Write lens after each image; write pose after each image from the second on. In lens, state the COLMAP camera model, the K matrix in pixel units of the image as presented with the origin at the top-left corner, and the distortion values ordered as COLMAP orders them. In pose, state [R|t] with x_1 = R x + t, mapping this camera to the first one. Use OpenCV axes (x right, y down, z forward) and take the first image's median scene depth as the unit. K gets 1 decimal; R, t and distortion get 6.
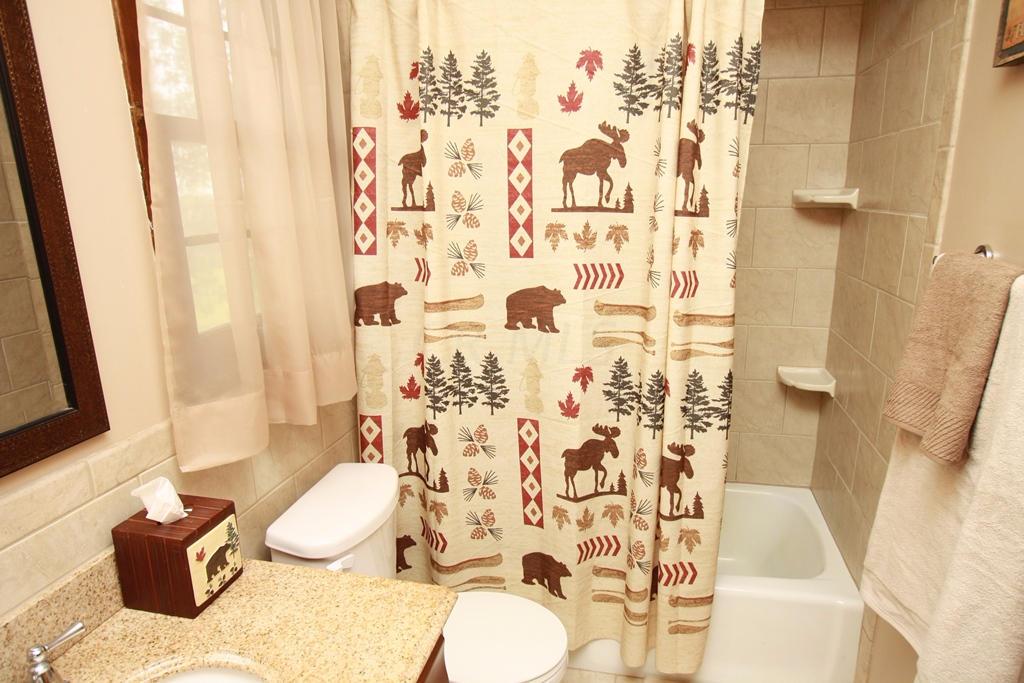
lens RADIAL K [[618.0, 0, 512.0], [0, 618.0, 341.5], [0, 0, 1]] dist [0.000058, -0.000004]
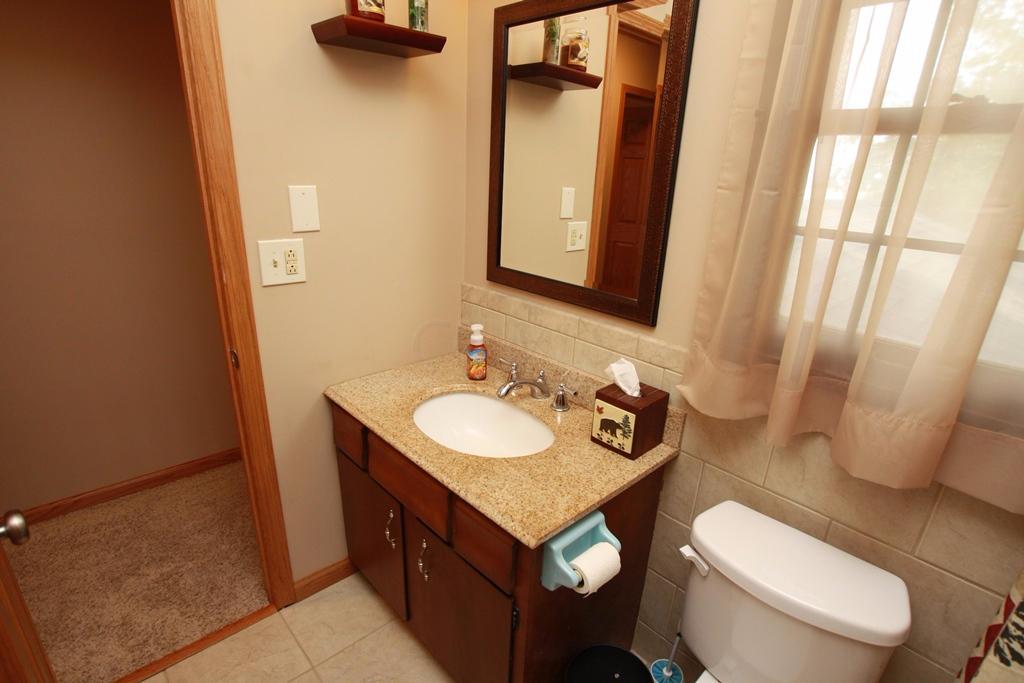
lens RADIAL K [[520.9, 0, 519.7], [0, 520.9, 360.8], [0, 0, 1]] dist [-0.069292, 0.033724]
pose [[-0.536733, 0.293740, -0.790970, 0.582709], [-0.234590, 0.848531, 0.474303, -0.320552], [0.810484, 0.440128, -0.386526, 1.241472]]
